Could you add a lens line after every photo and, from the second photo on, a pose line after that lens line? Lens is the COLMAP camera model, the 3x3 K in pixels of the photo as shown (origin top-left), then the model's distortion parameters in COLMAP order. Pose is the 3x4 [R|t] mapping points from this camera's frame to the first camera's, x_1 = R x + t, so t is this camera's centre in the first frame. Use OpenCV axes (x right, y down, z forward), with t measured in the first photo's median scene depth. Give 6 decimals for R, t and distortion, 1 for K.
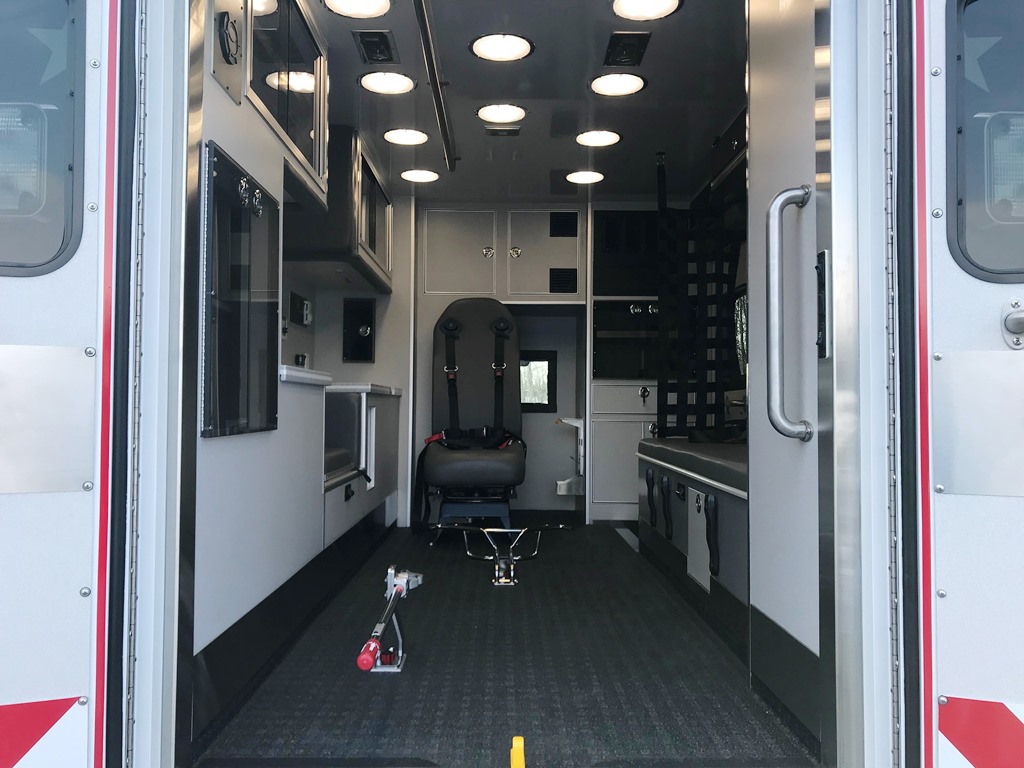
lens RADIAL K [[837.3, 0, 515.1], [0, 837.3, 386.4], [0, 0, 1]] dist [0.065521, -0.105548]
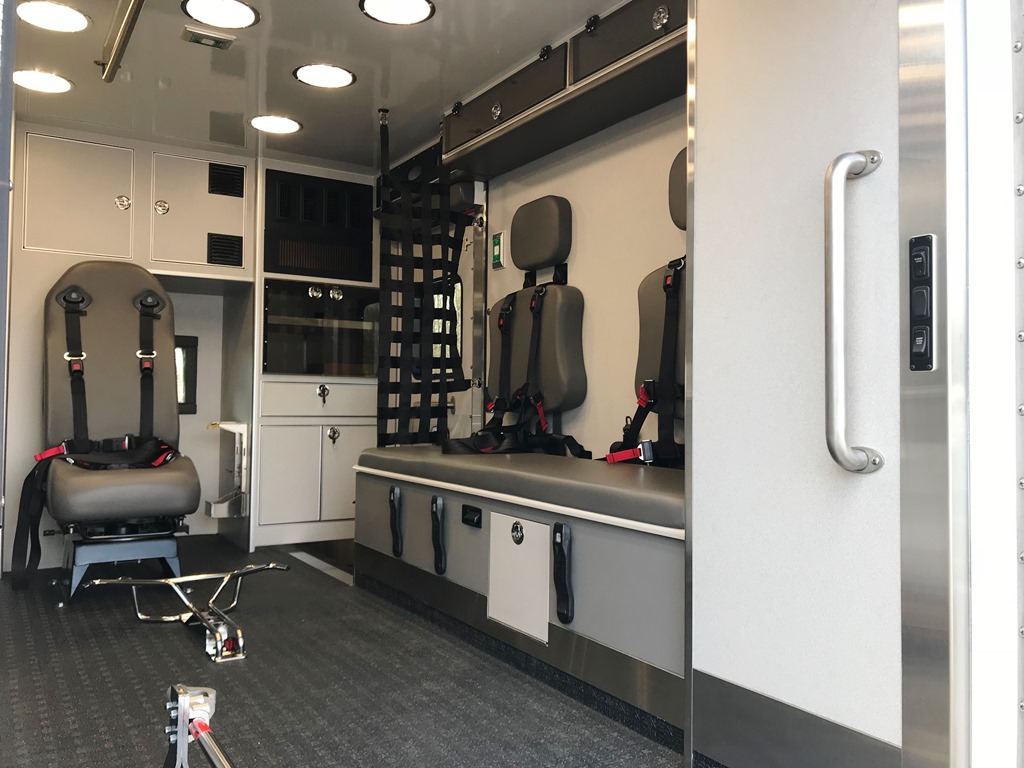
lens RADIAL K [[837.3, 0, 513.9], [0, 837.3, 382.0], [0, 0, 1]] dist [0.065521, -0.105548]
pose [[0.856115, 0.015415, 0.516555, -0.129864], [-0.018286, 0.999833, 0.000469, -0.005924], [-0.516461, -0.009847, 0.856254, 0.178354]]
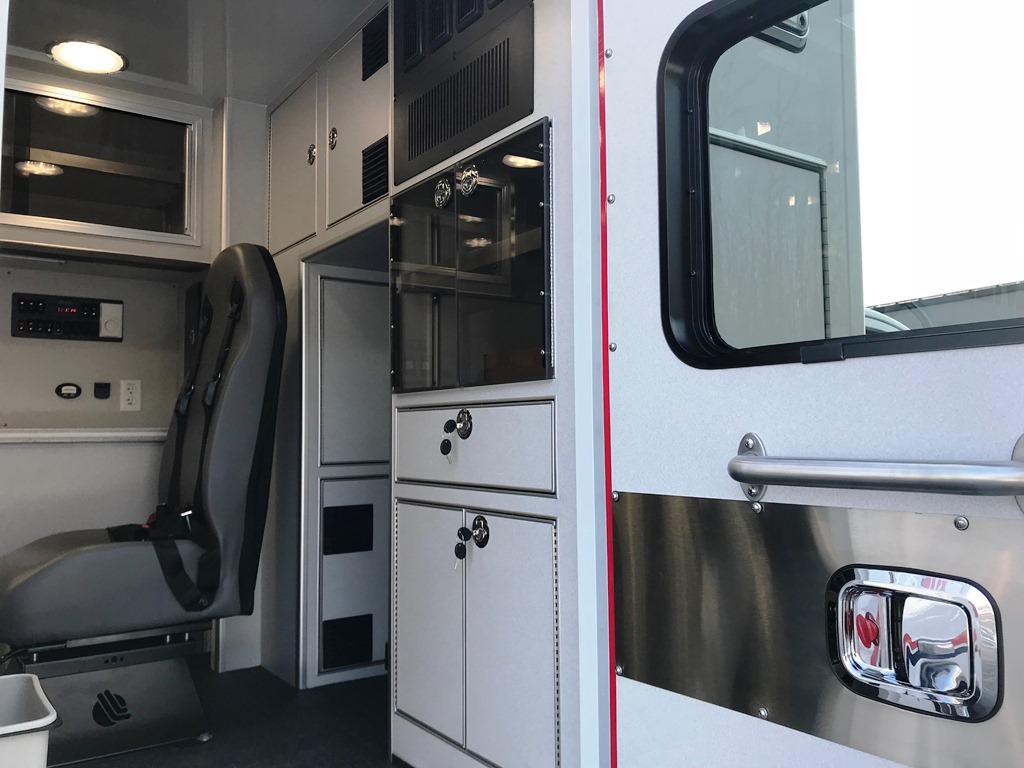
lens RADIAL K [[837.3, 0, 513.6], [0, 837.3, 384.8], [0, 0, 1]] dist [0.065521, -0.105548]
pose [[0.560837, -0.063384, -0.825497, 0.487965], [0.038201, 0.997984, -0.050675, 0.011641], [0.827045, -0.003114, 0.562127, 0.873517]]
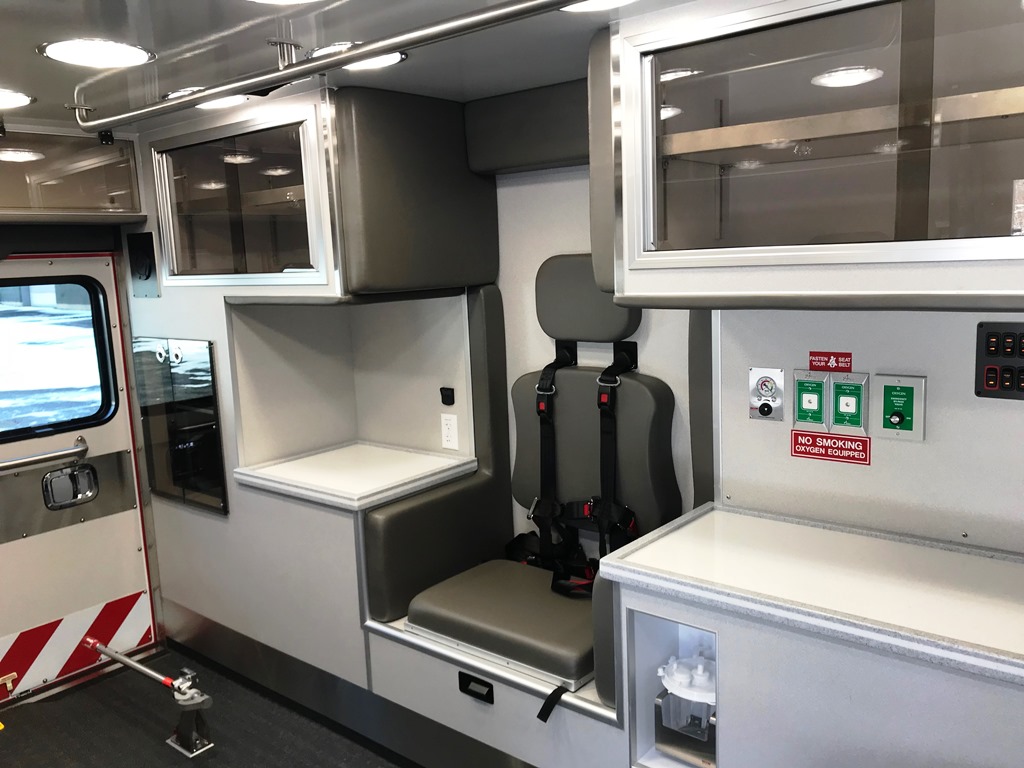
lens RADIAL K [[837.3, 0, 515.6], [0, 837.3, 387.8], [0, 0, 1]] dist [0.065521, -0.105548]
pose [[-0.643204, 0.138346, -0.753093, 0.176216], [0.056542, 0.989438, 0.133472, -0.137556], [0.763604, 0.043269, -0.644233, 1.007012]]
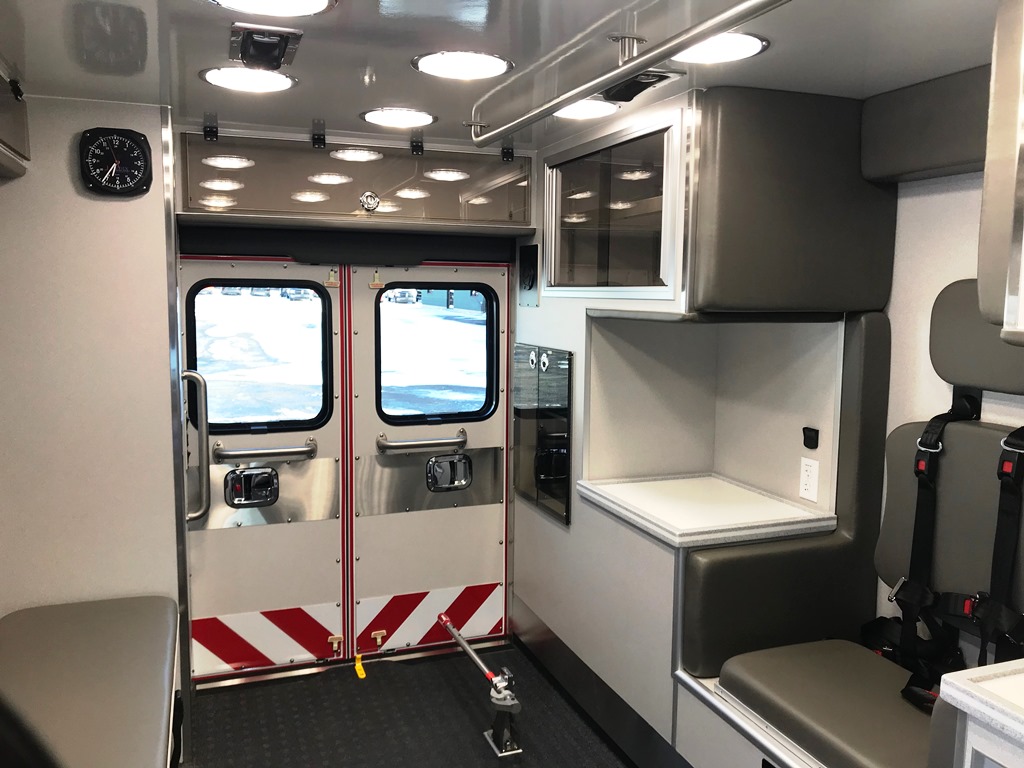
lens RADIAL K [[837.3, 0, 520.1], [0, 837.3, 384.6], [0, 0, 1]] dist [0.065521, -0.105548]
pose [[-0.937899, 0.019804, -0.346342, 0.107204], [-0.009476, 0.996534, 0.082643, -0.128926], [0.346778, 0.080793, -0.934461, 1.006757]]
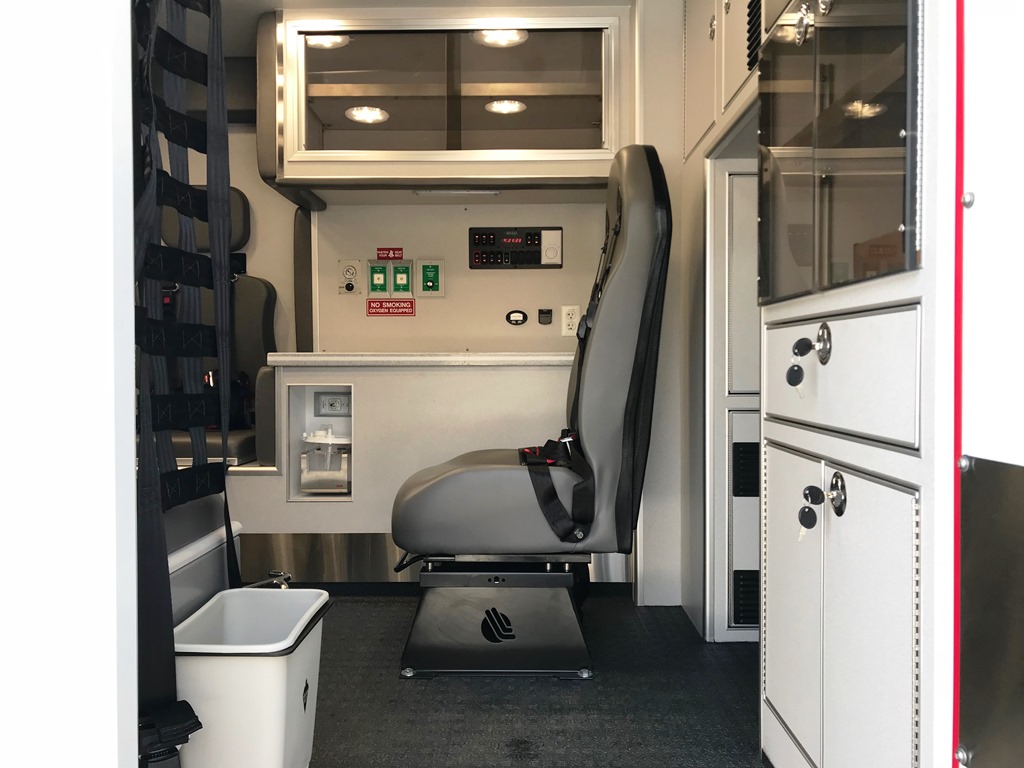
lens RADIAL K [[837.3, 0, 511.5], [0, 837.3, 383.7], [0, 0, 1]] dist [0.065521, -0.105548]
pose [[-0.028564, 0.012759, -0.999511, 0.440458], [0.028927, 0.999510, 0.011932, 0.015955], [0.999173, -0.028572, -0.028919, 0.970731]]
